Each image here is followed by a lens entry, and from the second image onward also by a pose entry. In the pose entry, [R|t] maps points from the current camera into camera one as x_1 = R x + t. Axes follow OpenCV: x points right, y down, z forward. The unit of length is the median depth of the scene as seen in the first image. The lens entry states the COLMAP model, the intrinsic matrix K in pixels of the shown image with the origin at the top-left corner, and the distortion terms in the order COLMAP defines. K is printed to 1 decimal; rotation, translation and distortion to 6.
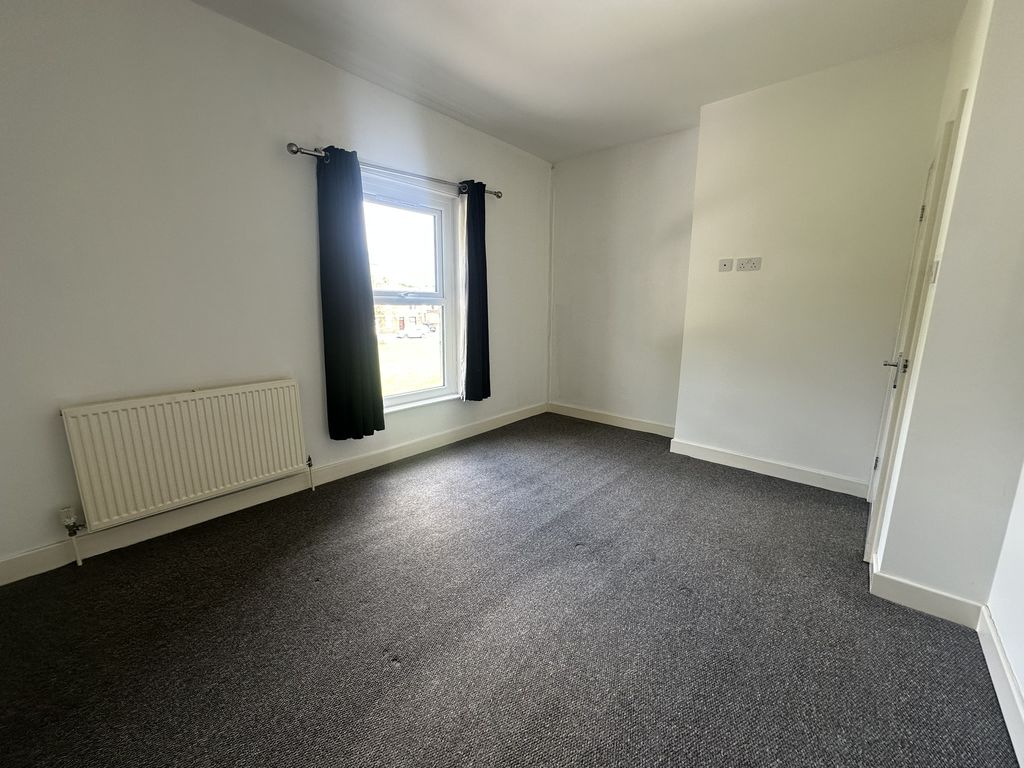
lens RADIAL K [[407.1, 0, 511.0], [0, 407.1, 382.2], [0, 0, 1]] dist [-0.001797, 0.000335]
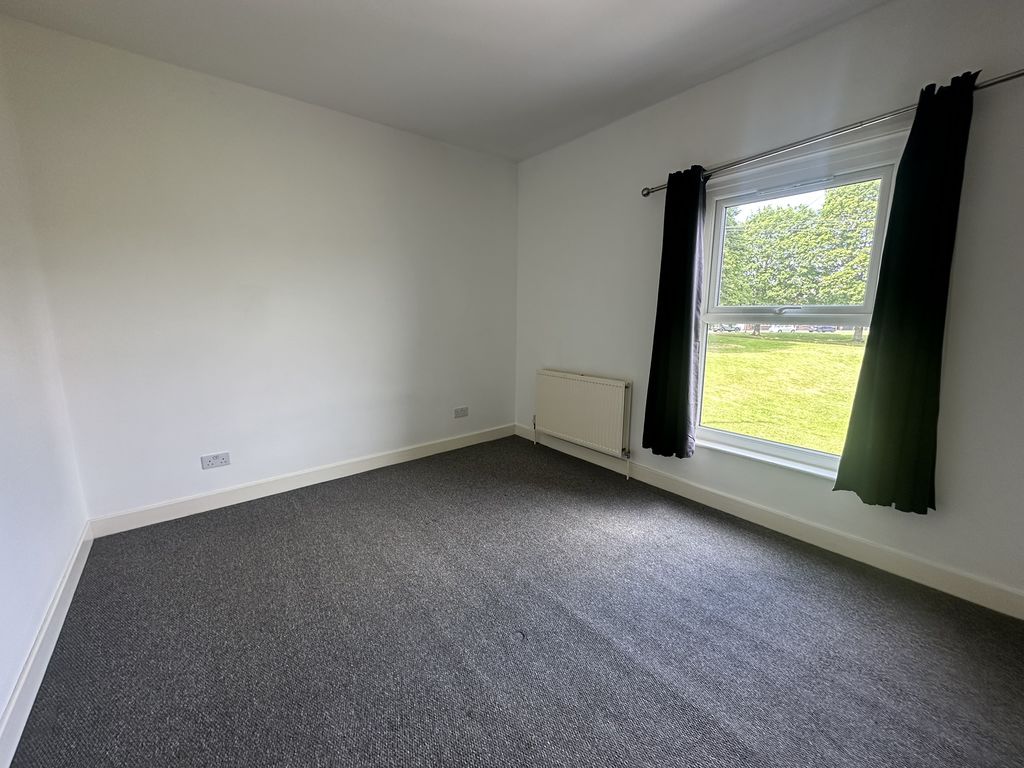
lens RADIAL K [[407.1, 0, 511.0], [0, 407.1, 382.2], [0, 0, 1]] dist [-0.001797, 0.000335]
pose [[-0.177775, 0.155568, -0.971697, 0.630548], [-0.186623, 0.964177, 0.188508, -0.152552], [0.966213, 0.214853, -0.142374, 0.735565]]
